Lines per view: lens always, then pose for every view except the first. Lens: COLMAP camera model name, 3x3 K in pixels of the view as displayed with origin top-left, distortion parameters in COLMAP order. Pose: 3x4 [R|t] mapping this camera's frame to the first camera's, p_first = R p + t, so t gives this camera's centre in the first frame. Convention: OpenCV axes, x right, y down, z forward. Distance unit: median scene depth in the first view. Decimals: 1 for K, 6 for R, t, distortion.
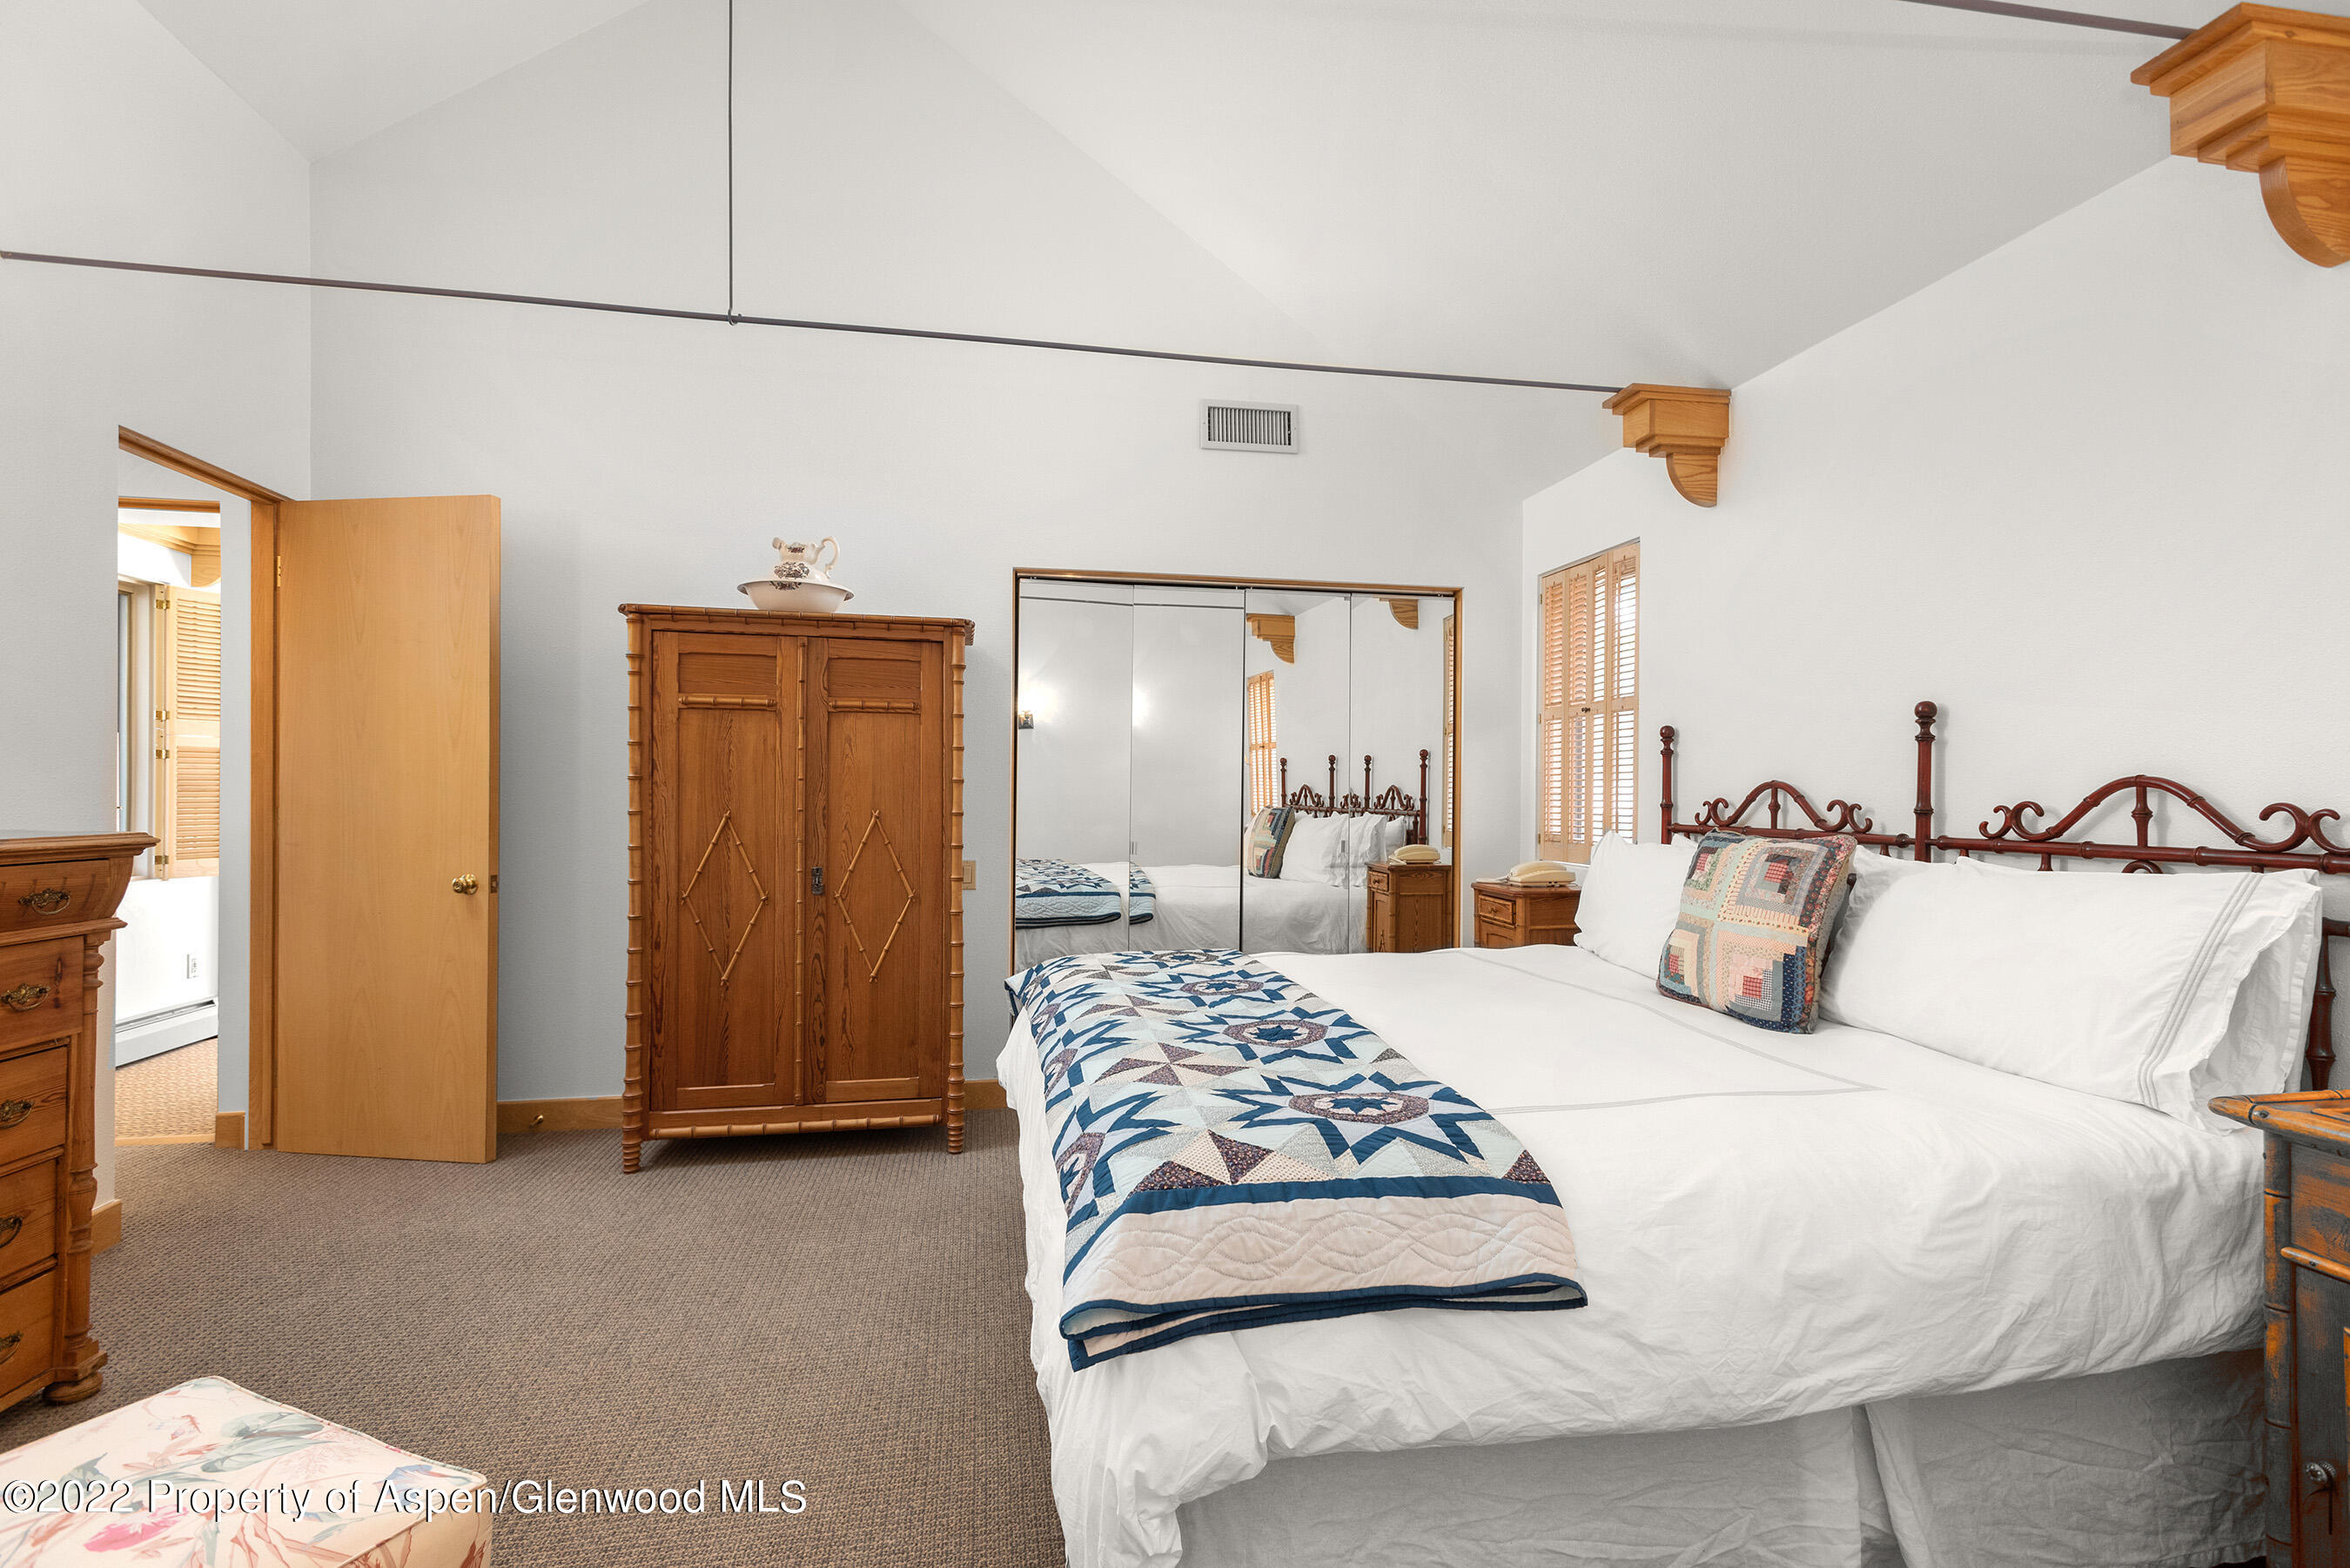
lens RADIAL K [[1097.1, 0, 1183.1], [0, 1097.1, 788.8], [0, 0, 1]] dist [0.004512, -0.001247]
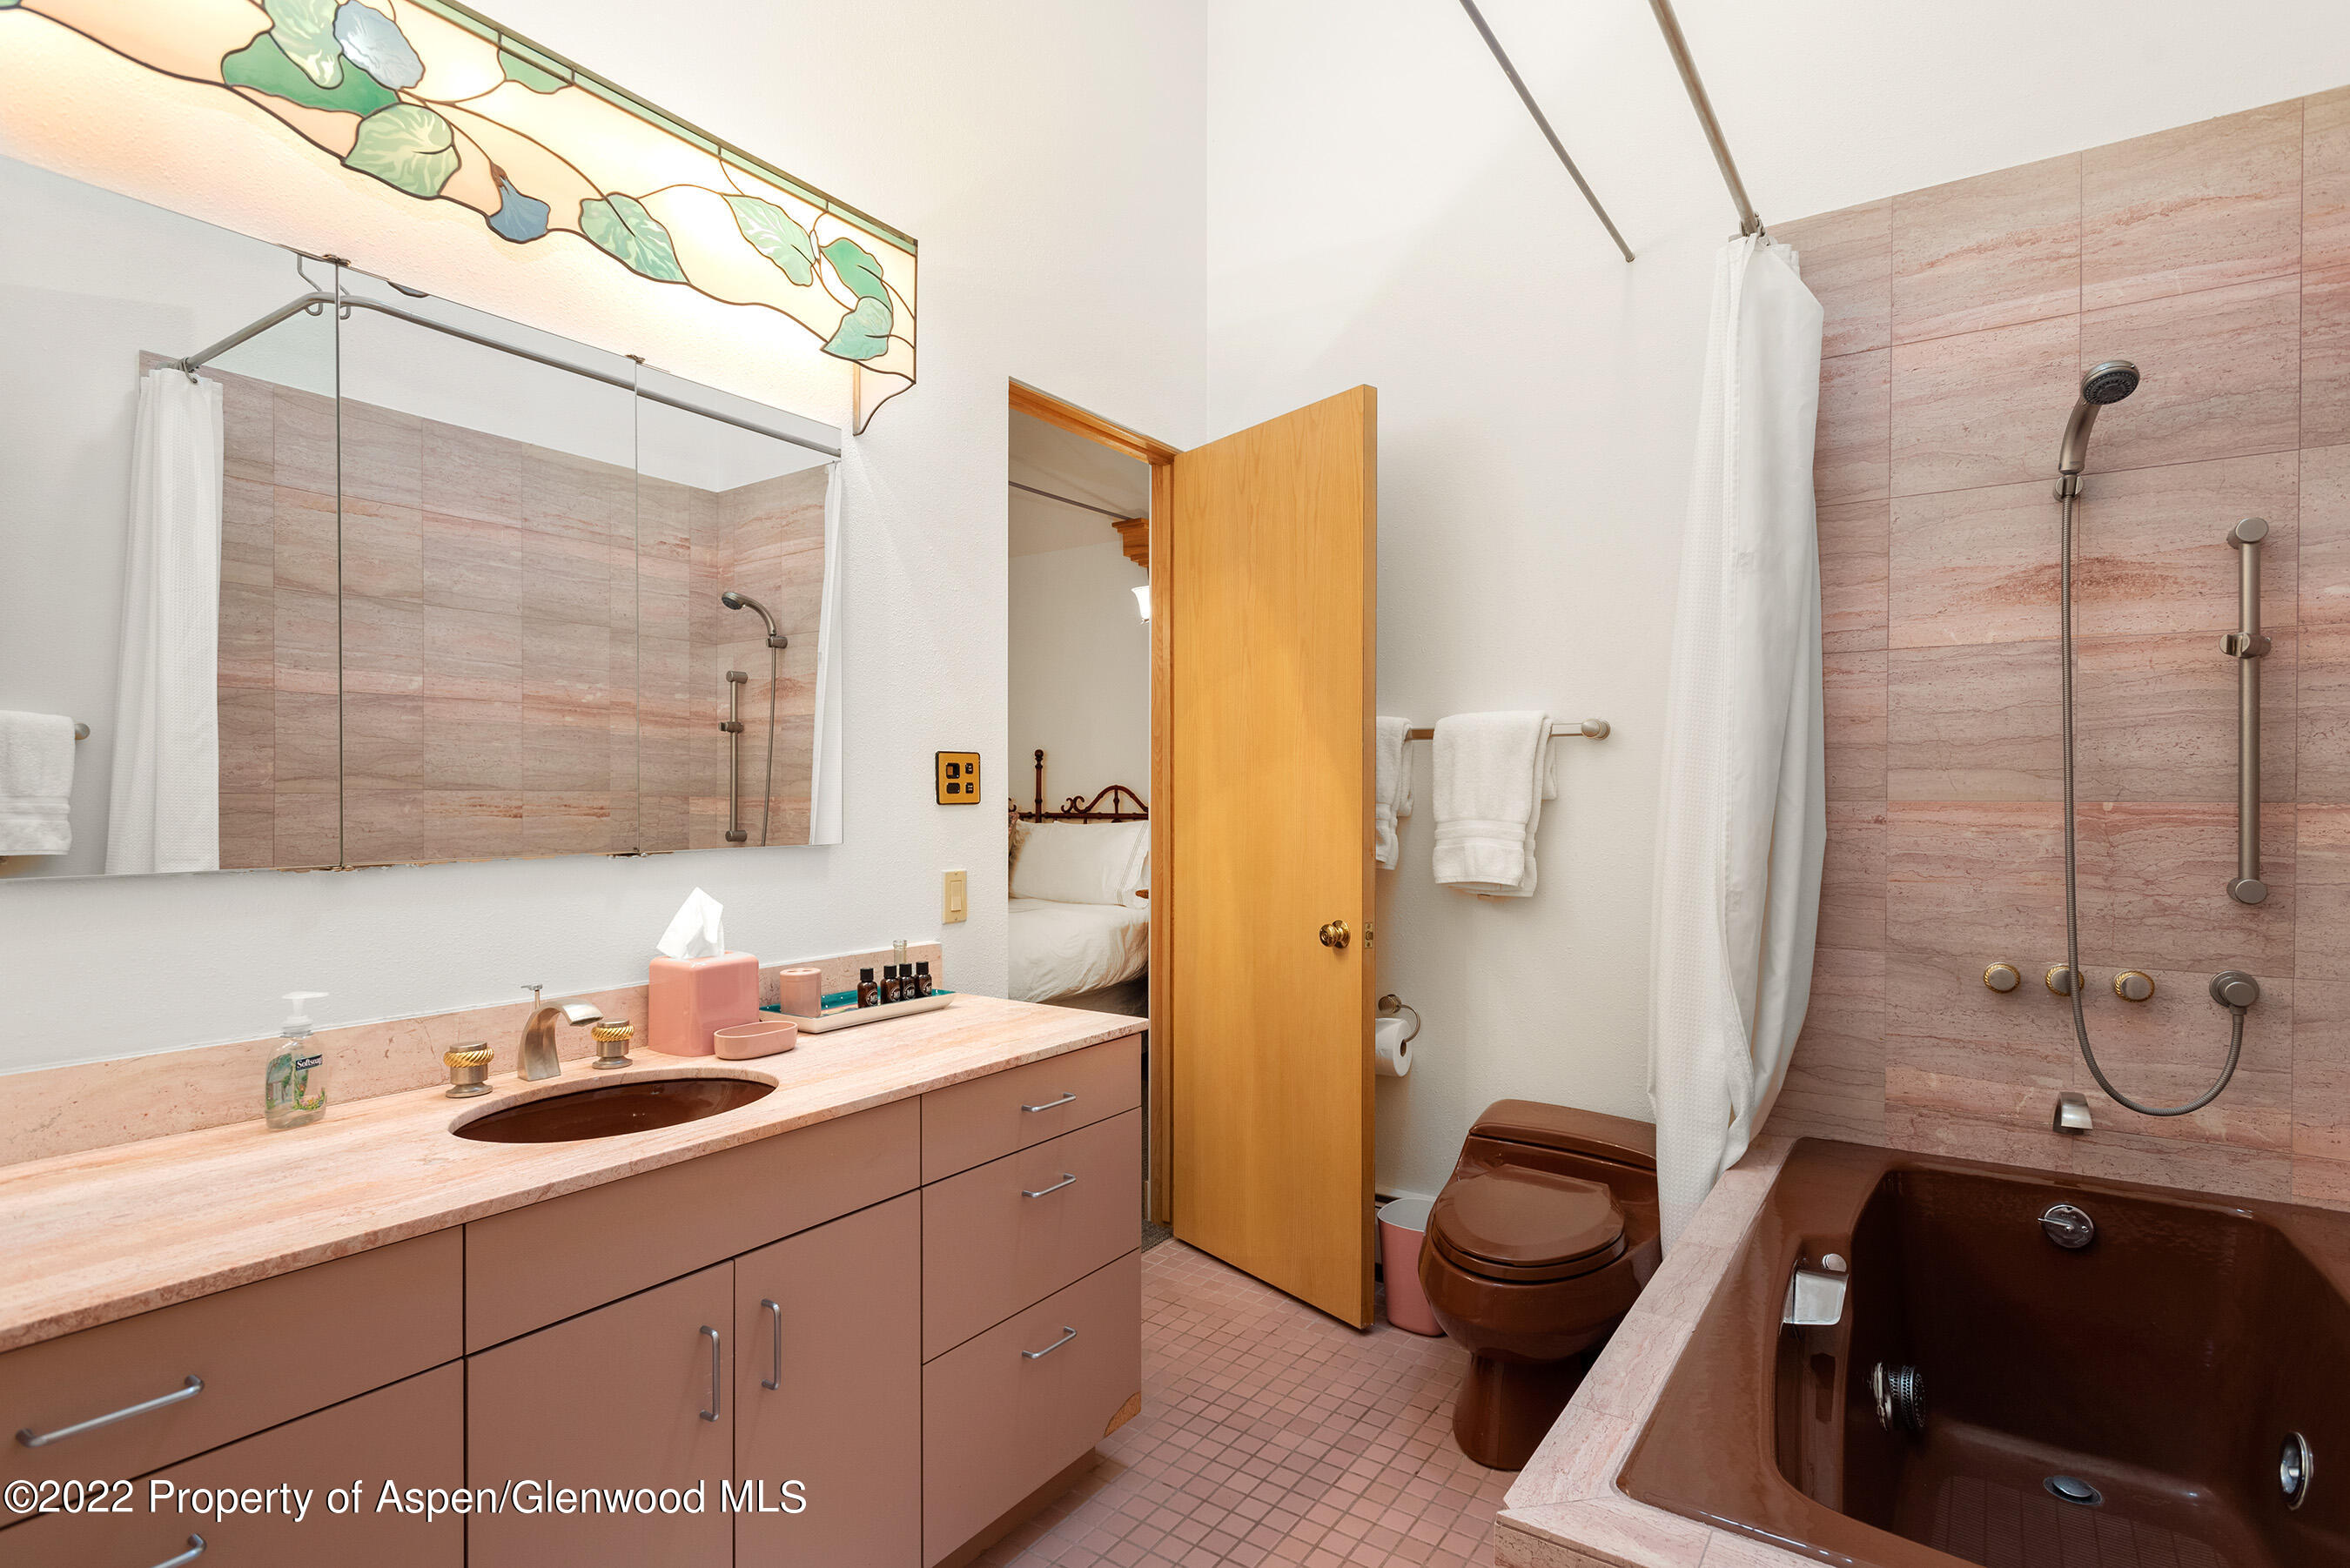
lens RADIAL K [[1217.4, 0, 1177.2], [0, 1217.4, 784.8], [0, 0, 1]] dist [-0.006059, 0.000968]
pose [[0.711901, -0.006505, 0.702249, -0.855562], [0.004217, 0.999979, 0.004988, -0.022542], [-0.702267, -0.000590, 0.711913, -0.938007]]
